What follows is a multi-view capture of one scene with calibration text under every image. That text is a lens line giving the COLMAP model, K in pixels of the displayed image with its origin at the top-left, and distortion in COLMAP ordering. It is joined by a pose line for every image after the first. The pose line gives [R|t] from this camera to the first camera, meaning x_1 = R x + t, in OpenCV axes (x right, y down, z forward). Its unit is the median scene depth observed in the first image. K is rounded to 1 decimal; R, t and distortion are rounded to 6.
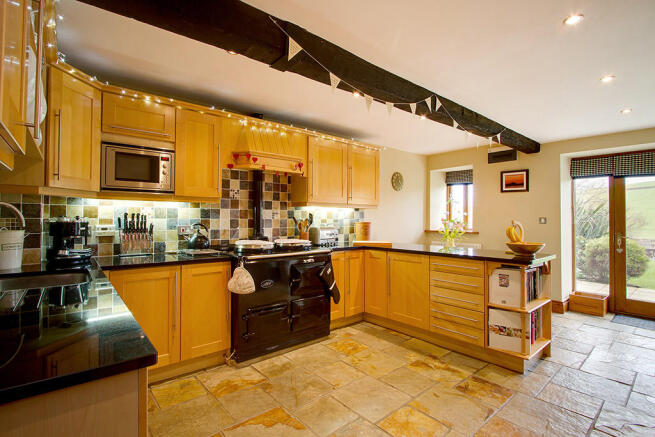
lens RADIAL K [[309.5, 0, 324.0], [0, 309.5, 213.3], [0, 0, 1]] dist [-0.016106, 0.002636]
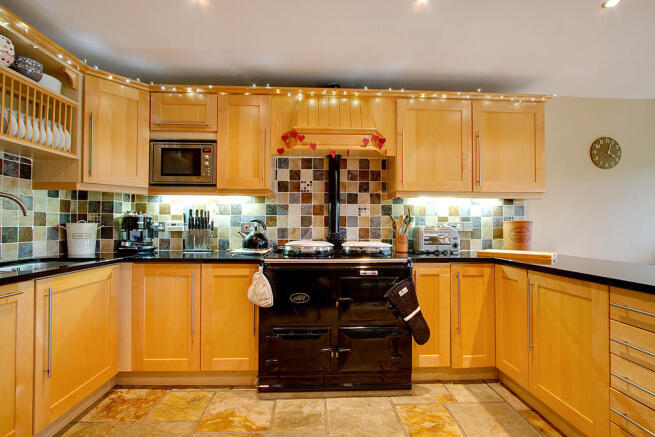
lens RADIAL K [[309.5, 0, 328.5], [0, 309.5, 217.7], [0, 0, 1]] dist [-0.016106, 0.002636]
pose [[0.794518, -0.014177, -0.607075, 0.290872], [0.008777, 0.999891, -0.011864, 0.036880], [0.607177, 0.004098, 0.794556, 0.390550]]
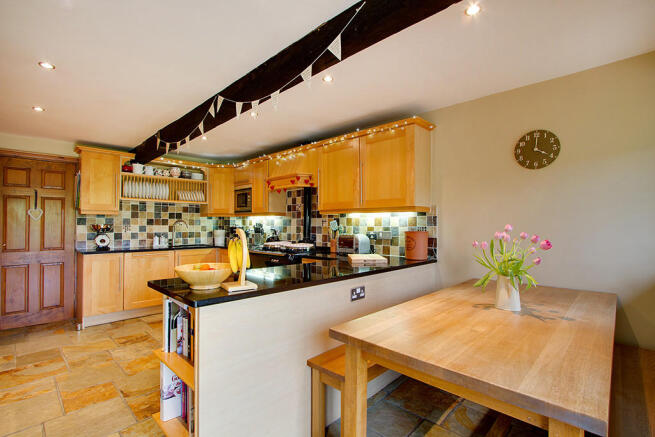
lens RADIAL K [[309.5, 0, 333.2], [0, 309.5, 220.9], [0, 0, 1]] dist [-0.016106, 0.002636]
pose [[0.109558, -0.015942, -0.993853, 1.148828], [0.014532, 0.999790, -0.014436, 0.018774], [0.993874, -0.012861, 0.109767, 1.074137]]
